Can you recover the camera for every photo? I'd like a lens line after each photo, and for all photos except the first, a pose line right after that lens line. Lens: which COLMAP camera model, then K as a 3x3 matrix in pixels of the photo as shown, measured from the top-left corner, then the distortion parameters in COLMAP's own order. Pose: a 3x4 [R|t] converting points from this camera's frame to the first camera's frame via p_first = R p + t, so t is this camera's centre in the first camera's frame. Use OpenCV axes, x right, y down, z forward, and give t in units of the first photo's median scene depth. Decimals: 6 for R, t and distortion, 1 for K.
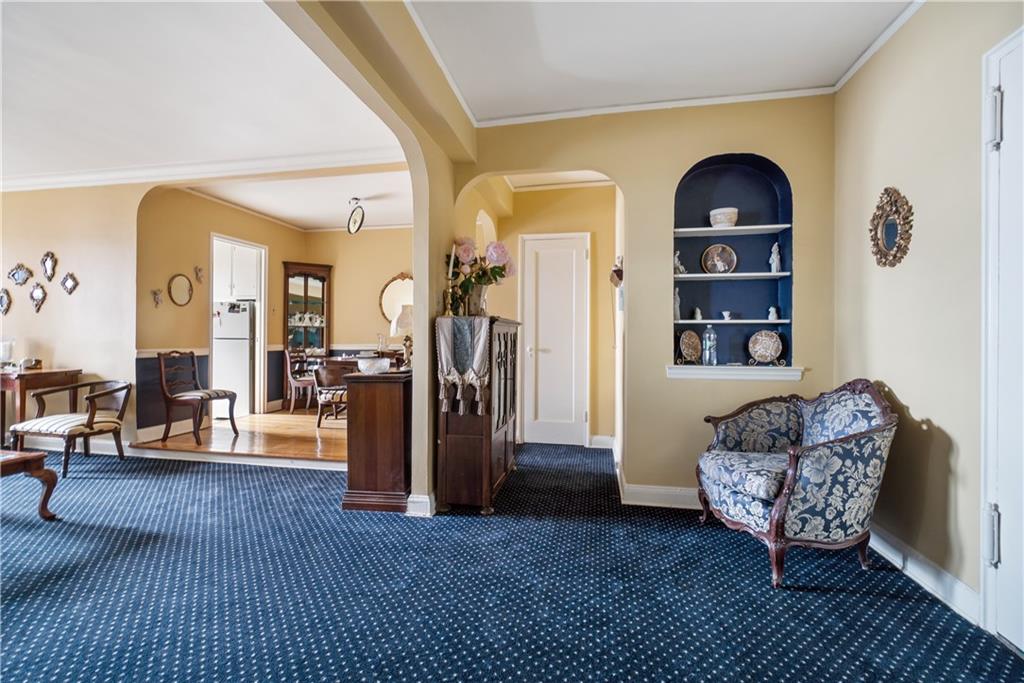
lens RADIAL K [[457.8, 0, 511.9], [0, 457.8, 336.8], [0, 0, 1]] dist [0.003336, 0.000118]
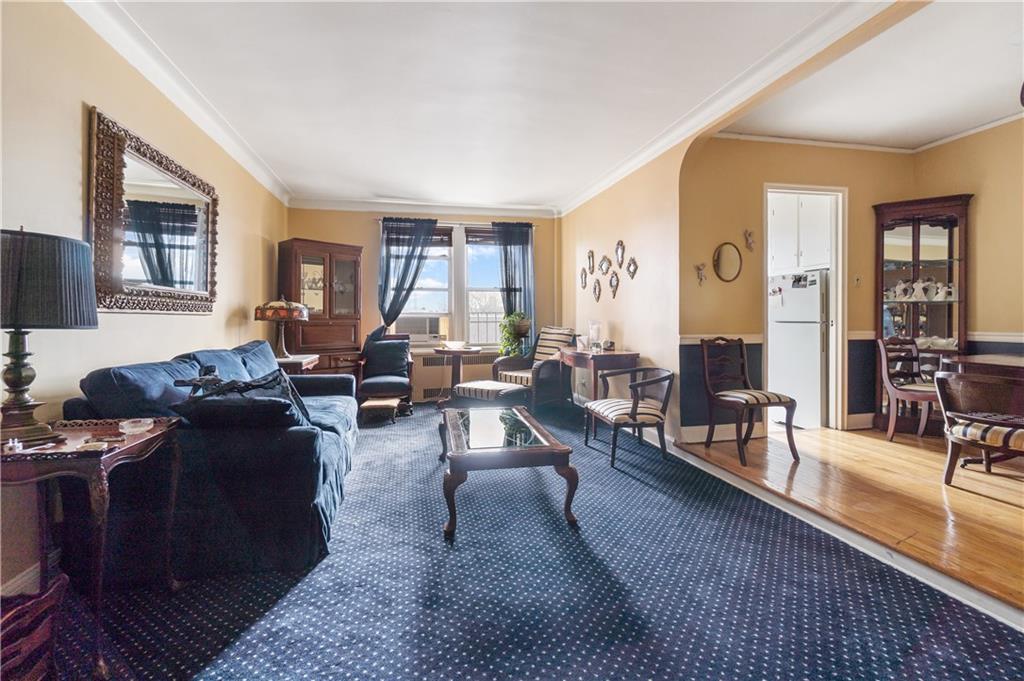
lens RADIAL K [[457.8, 0, 505.9], [0, 457.8, 320.7], [0, 0, 1]] dist [0.003336, 0.000118]
pose [[0.410389, -0.003480, -0.911904, -0.137480], [0.005297, 0.999985, -0.001432, 0.000569], [0.911895, -0.004243, 0.410401, 0.294578]]
